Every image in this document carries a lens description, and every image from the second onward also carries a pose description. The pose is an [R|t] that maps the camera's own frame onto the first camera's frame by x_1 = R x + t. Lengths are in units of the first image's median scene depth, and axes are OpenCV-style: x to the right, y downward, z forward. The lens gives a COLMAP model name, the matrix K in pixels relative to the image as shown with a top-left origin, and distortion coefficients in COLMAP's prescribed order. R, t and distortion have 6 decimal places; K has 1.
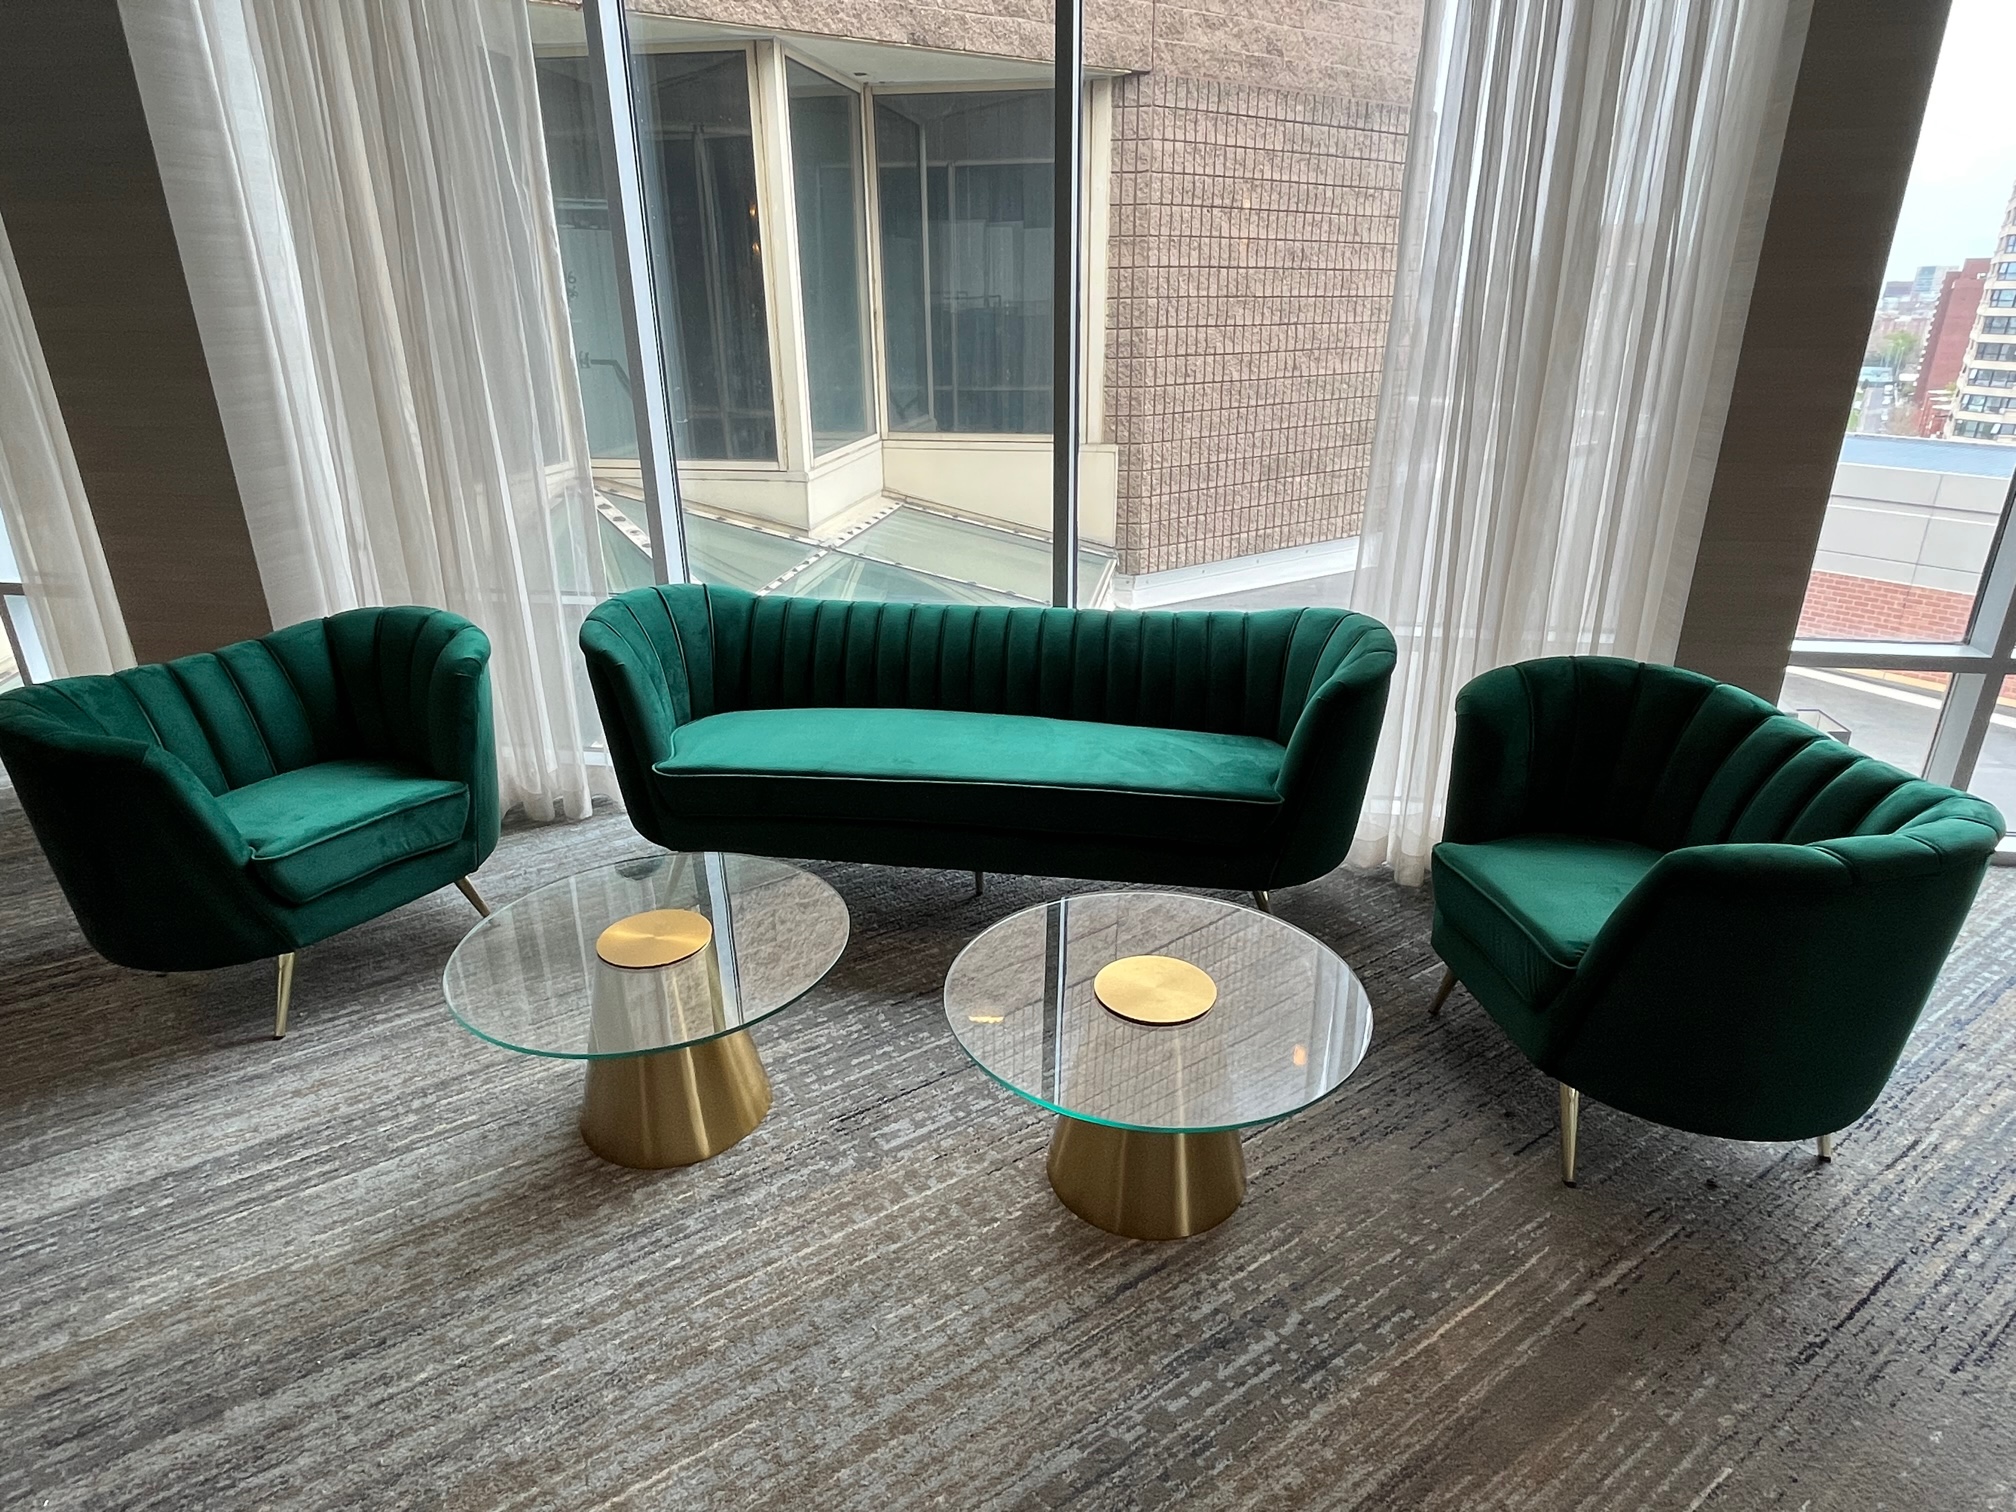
lens RADIAL K [[1275.2, 0, 1021.2], [0, 1275.2, 764.8], [0, 0, 1]] dist [0.000412, -0.006890]
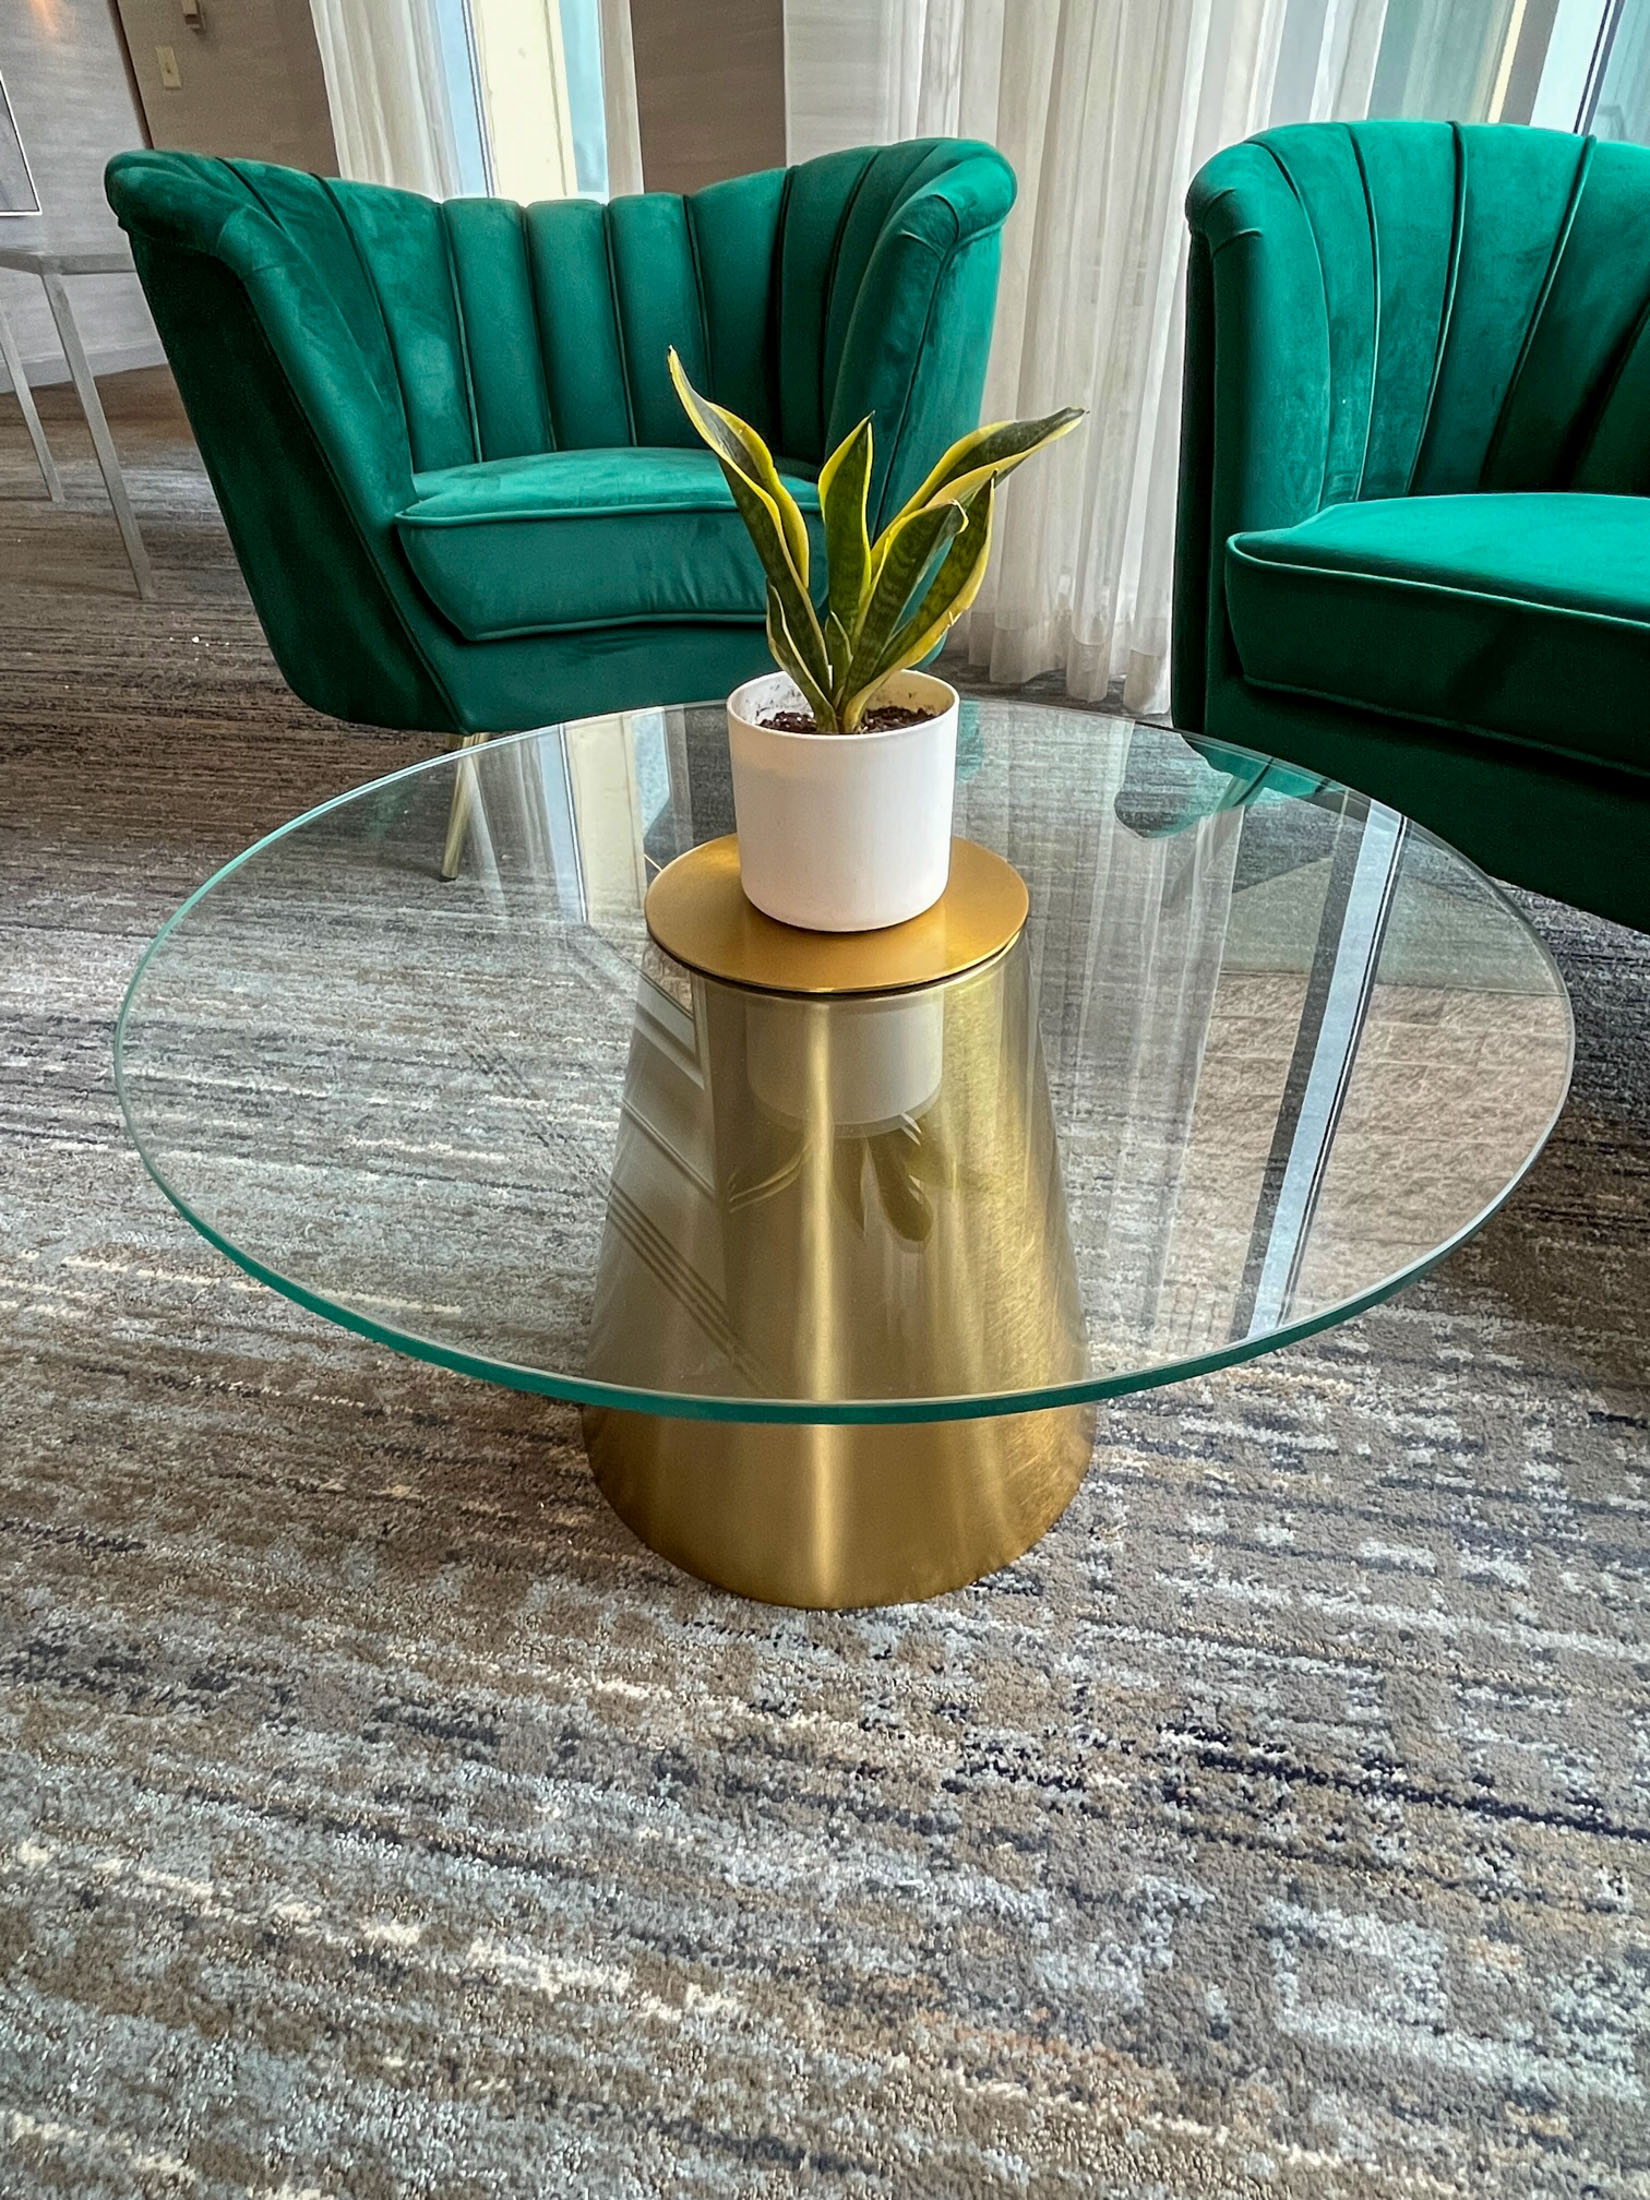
lens RADIAL K [[1256.4, 0, 825.0], [0, 1256.4, 1100.0], [0, 0, 1]] dist [-0.001097, -0.001526]
pose [[0.697956, 0.410067, -0.587114, -0.090783], [-0.264684, 0.909491, 0.320576, 0.077536], [0.665432, -0.068349, 0.743323, 0.705315]]
